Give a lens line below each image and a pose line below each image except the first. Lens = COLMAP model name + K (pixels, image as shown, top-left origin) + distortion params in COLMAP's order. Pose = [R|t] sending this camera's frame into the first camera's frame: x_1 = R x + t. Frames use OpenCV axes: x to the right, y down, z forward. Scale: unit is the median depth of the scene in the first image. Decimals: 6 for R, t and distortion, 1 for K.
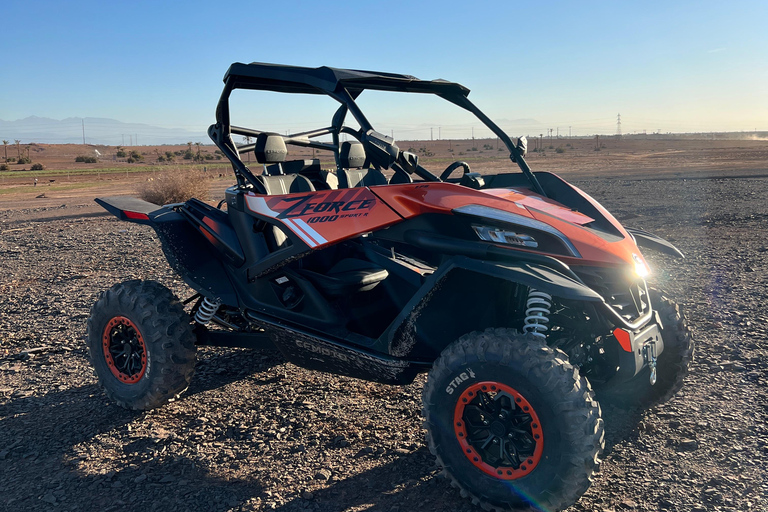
lens RADIAL K [[786.7, 0, 382.2], [0, 786.7, 204.4], [0, 0, 1]] dist [0.077603, -0.116678]
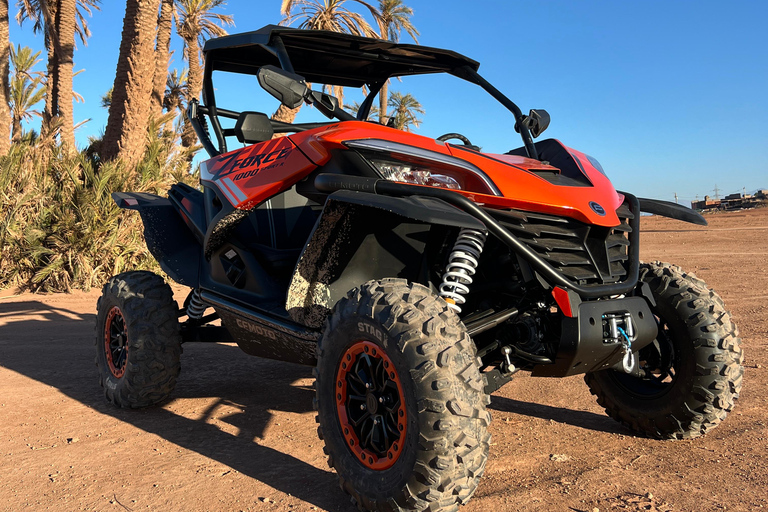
lens RADIAL K [[777.9, 0, 385.2], [0, 777.9, 141.5], [0, 0, 1]] dist [0.077753, -0.151519]
pose [[0.954354, -0.052927, -0.293950, 0.327812], [-0.006813, 0.980061, -0.198582, 0.150712], [0.298599, 0.191520, 0.934964, 0.180783]]
